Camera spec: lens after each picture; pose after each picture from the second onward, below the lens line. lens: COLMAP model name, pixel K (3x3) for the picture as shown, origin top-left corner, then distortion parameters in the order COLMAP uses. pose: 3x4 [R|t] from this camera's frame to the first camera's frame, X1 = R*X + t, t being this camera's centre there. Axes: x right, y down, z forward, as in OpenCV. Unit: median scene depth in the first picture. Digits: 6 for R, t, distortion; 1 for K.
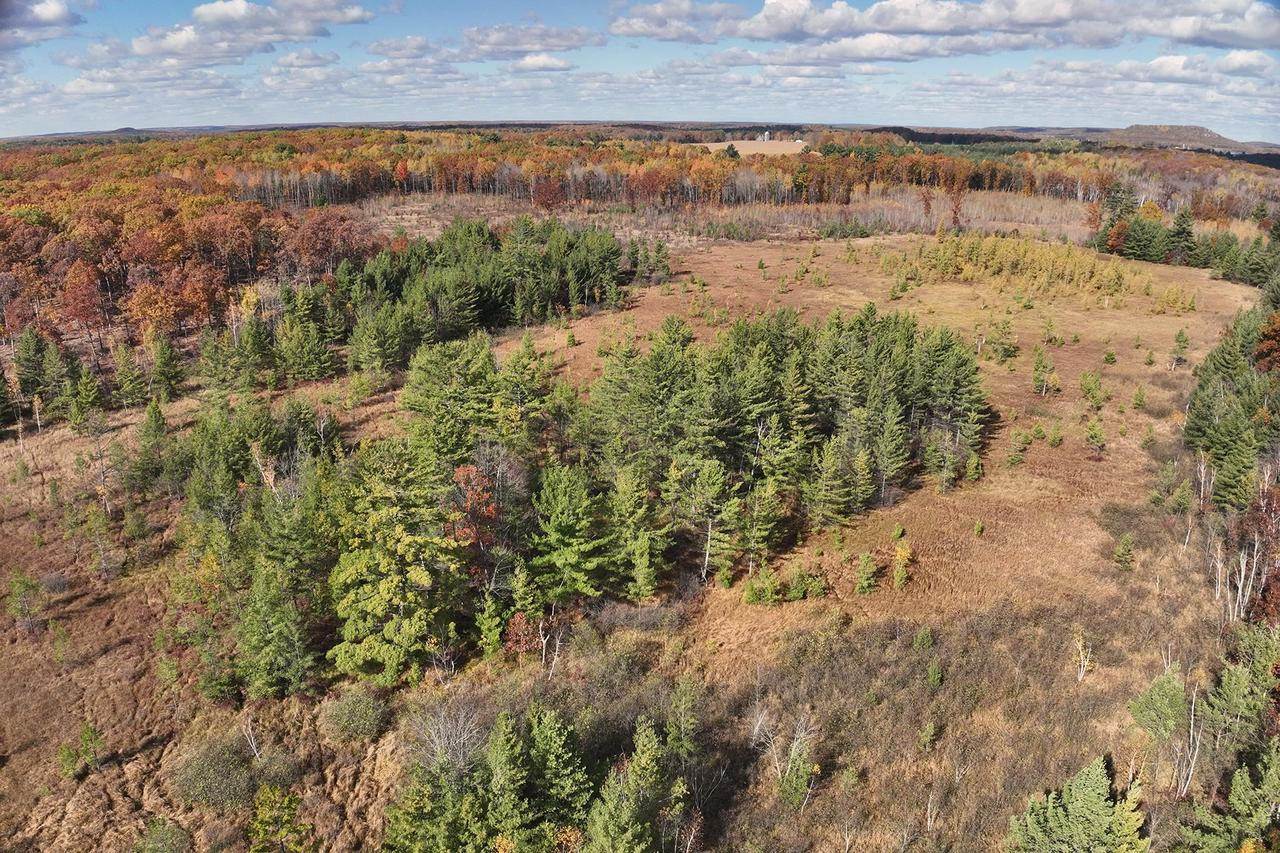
lens RADIAL K [[895.3, 0, 640.0], [0, 895.3, 426.5], [0, 0, 1]] dist [-0.102898, -0.014183]
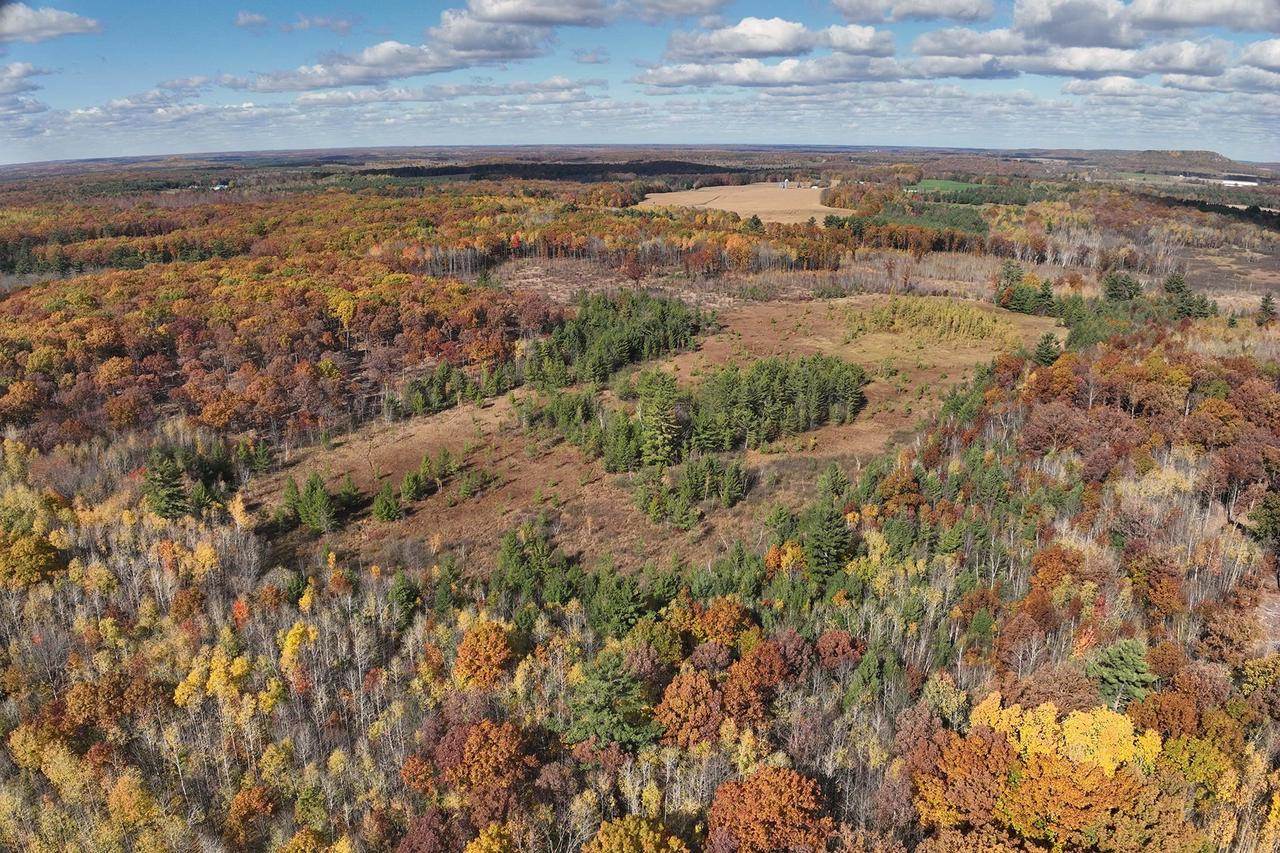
lens RADIAL K [[895.3, 0, 640.0], [0, 895.3, 426.5], [0, 0, 1]] dist [-0.102898, -0.014183]
pose [[0.999631, 0.000352, -0.027149, -0.065153], [-0.000962, 0.999747, -0.022452, 0.052021], [0.027135, 0.022470, 0.999379, -0.651196]]
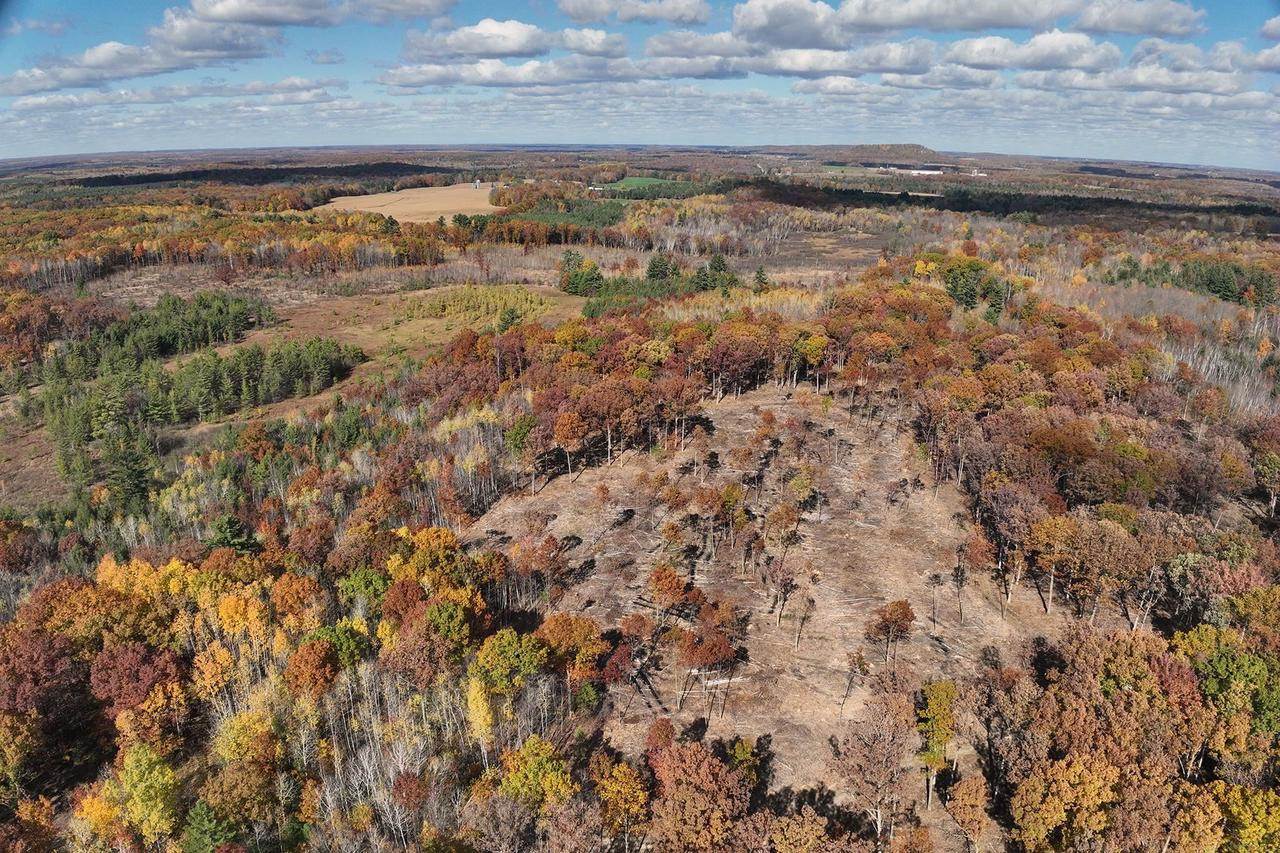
lens RADIAL K [[905.3, 0, 641.9], [0, 905.3, 411.1], [0, 0, 1]] dist [-0.117148, -0.007517]
pose [[0.972579, -0.065130, 0.223265, 0.315892], [0.073989, 0.996760, -0.031535, 0.117338], [-0.220488, 0.047189, 0.974247, -0.873159]]
